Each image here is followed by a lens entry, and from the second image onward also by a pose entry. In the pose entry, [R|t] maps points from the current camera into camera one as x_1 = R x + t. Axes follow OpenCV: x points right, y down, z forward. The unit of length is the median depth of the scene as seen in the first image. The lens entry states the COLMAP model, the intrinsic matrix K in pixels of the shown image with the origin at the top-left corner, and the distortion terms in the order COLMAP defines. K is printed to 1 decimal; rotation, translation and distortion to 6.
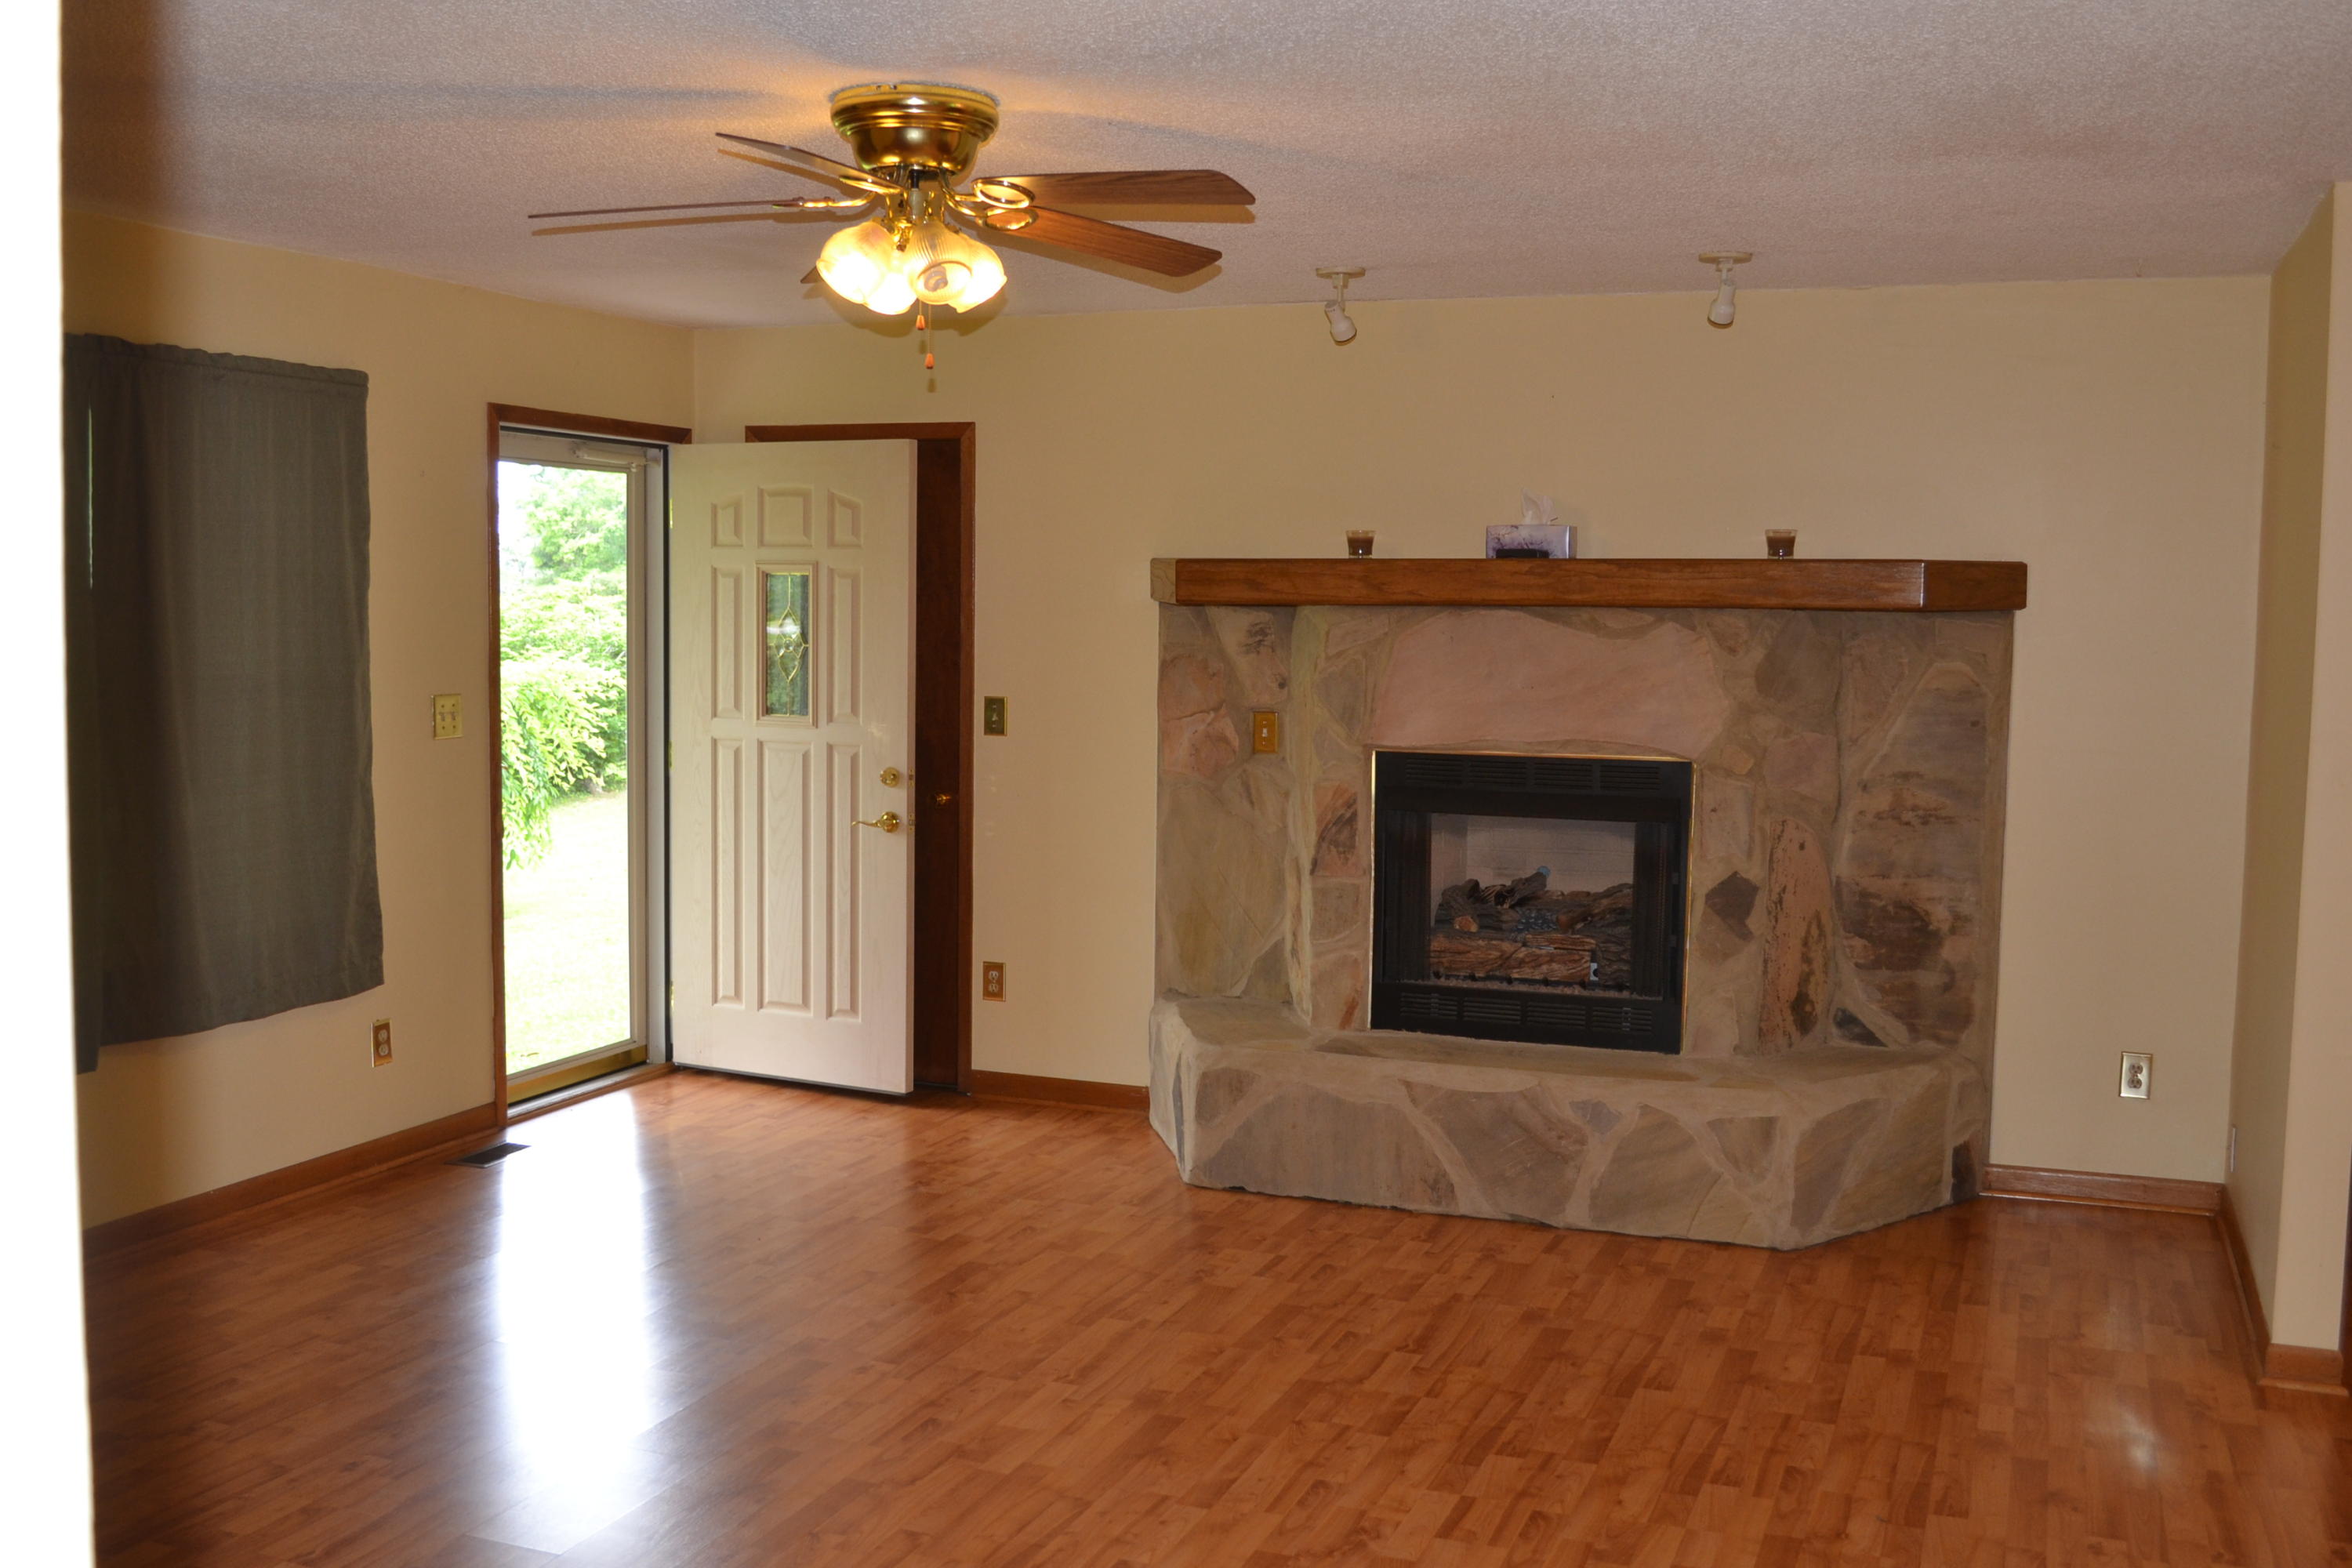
lens RADIAL K [[2266.4, 0, 1155.7], [0, 2266.4, 782.0], [0, 0, 1]] dist [-0.062641, 0.000000]
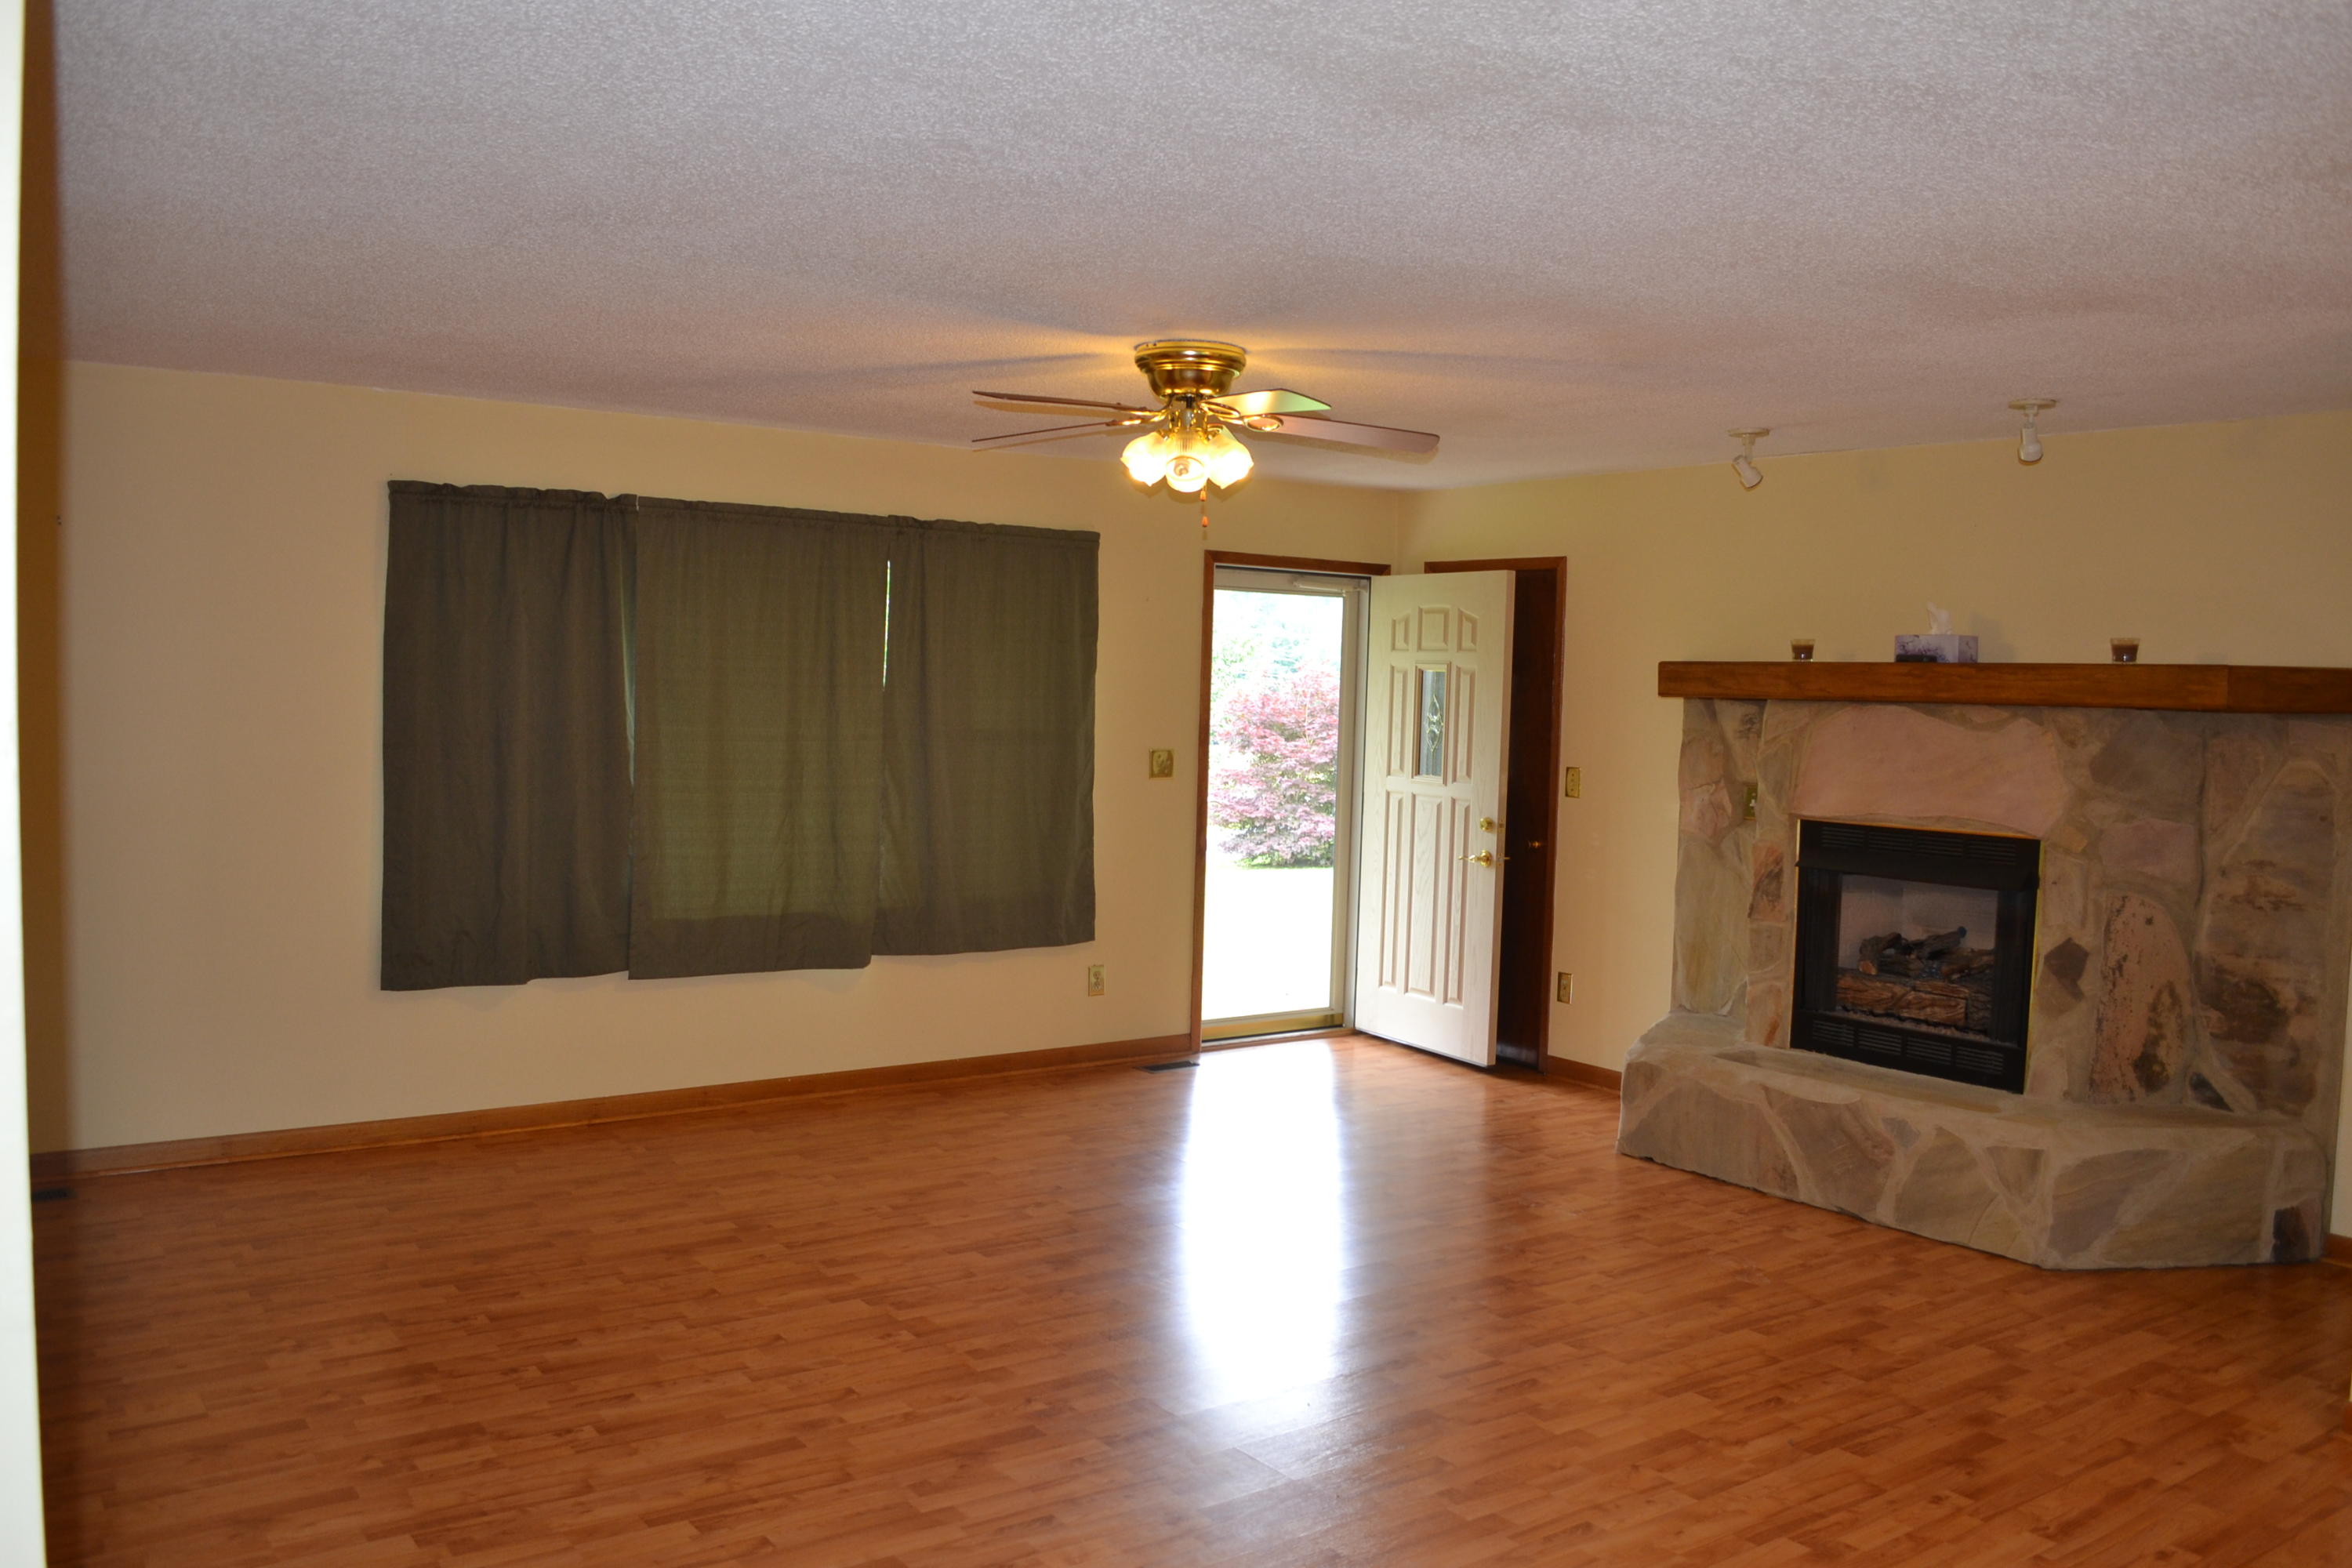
lens RADIAL K [[1880.2, 0, 1167.5], [0, 1880.2, 787.8], [0, 0, 1]] dist [-0.076605, 0.005782]
pose [[0.842950, 0.041599, -0.536381, 0.362204], [-0.060045, 0.998052, -0.016959, 0.007146], [0.534631, 0.046502, 0.843805, -0.031057]]
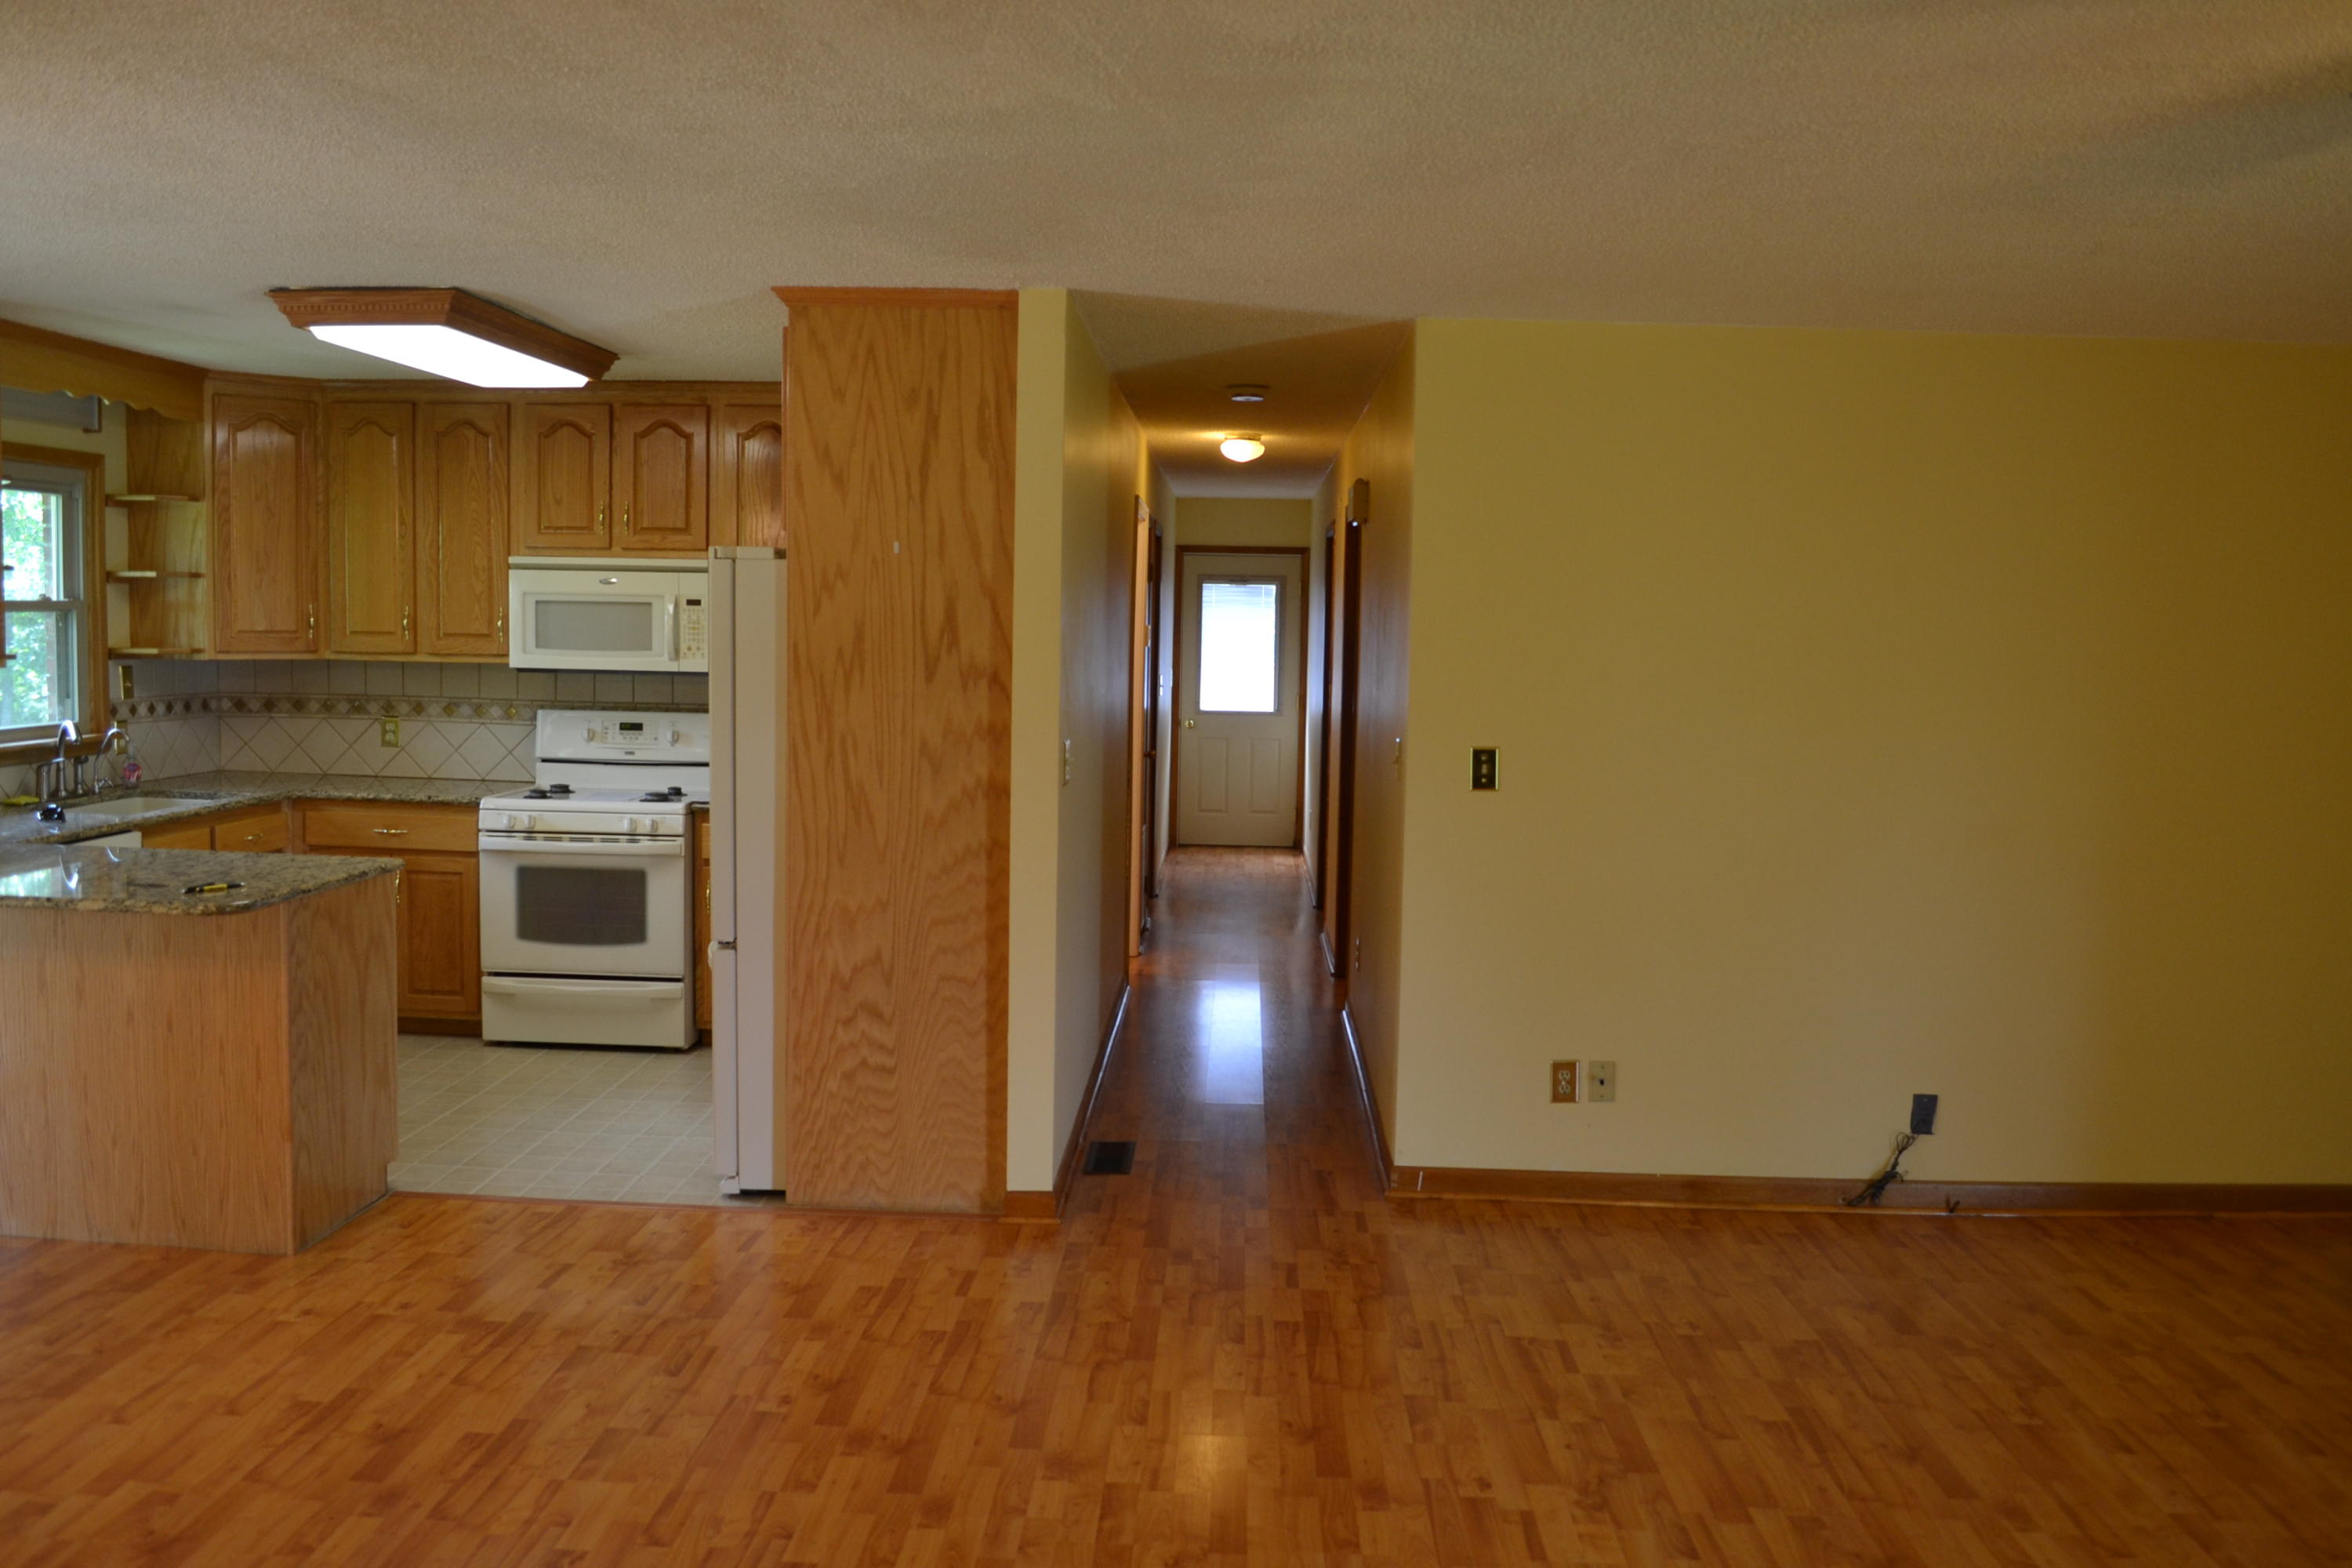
lens RADIAL K [[1880.2, 0, 1169.4], [0, 1880.2, 770.9], [0, 0, 1]] dist [-0.076605, 0.005782]
pose [[-0.943510, -0.006300, -0.331285, 0.346334], [-0.058856, 0.987106, 0.148854, -0.064356], [0.326075, 0.159944, -0.931715, 0.854053]]
